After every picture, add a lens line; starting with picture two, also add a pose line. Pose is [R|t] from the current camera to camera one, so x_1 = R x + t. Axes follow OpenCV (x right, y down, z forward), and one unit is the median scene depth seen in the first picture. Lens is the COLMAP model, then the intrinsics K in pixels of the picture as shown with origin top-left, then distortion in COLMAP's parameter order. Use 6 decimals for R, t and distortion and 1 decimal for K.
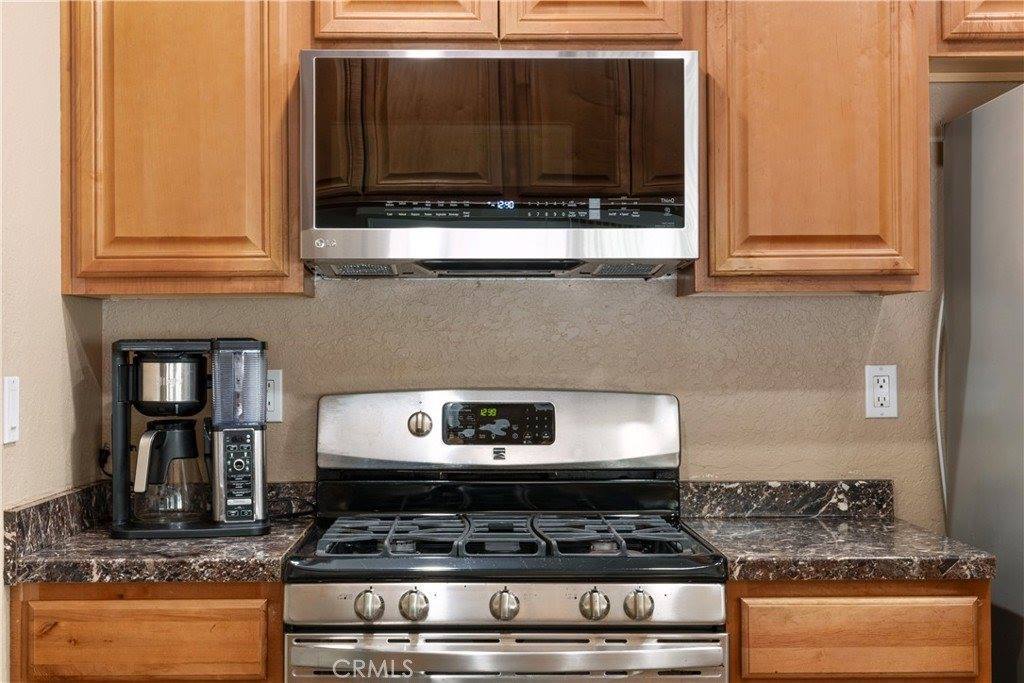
lens RADIAL K [[1482.0, 0, 511.9], [0, 1482.0, 341.3], [0, 0, 1]] dist [0.001266, 0.000000]
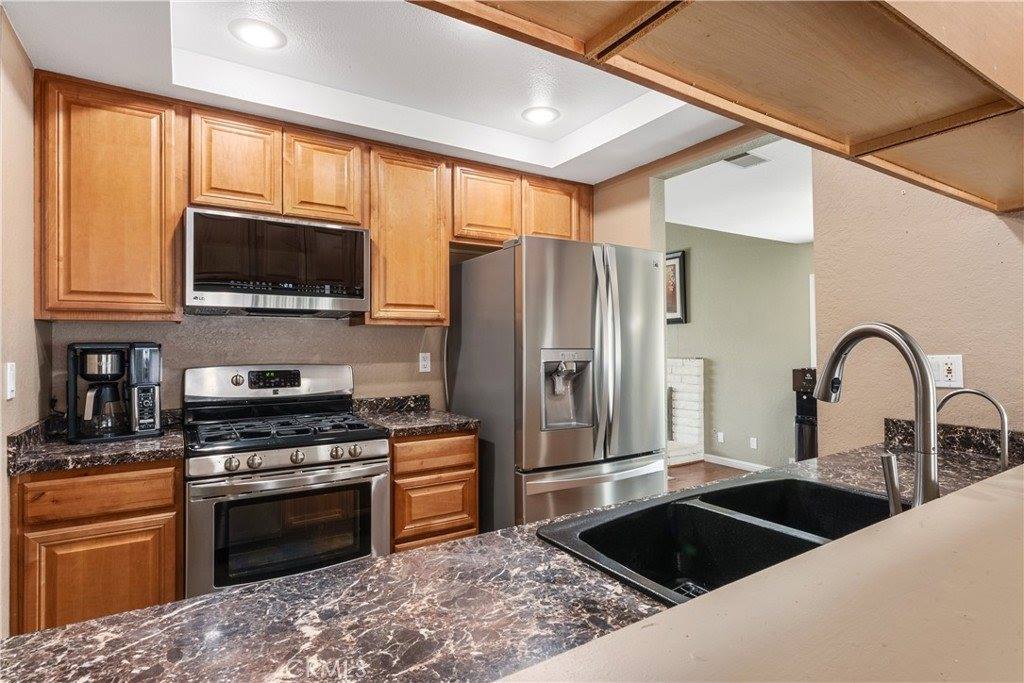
lens RADIAL K [[522.9, 0, 511.4], [0, 522.9, 342.3], [0, 0, 1]] dist [-0.003892, -0.000781]
pose [[0.849224, 0.002629, 0.528026, -0.136249], [-0.001628, 0.999996, -0.002360, -0.001123], [-0.528030, 0.001145, 0.849225, 0.108634]]
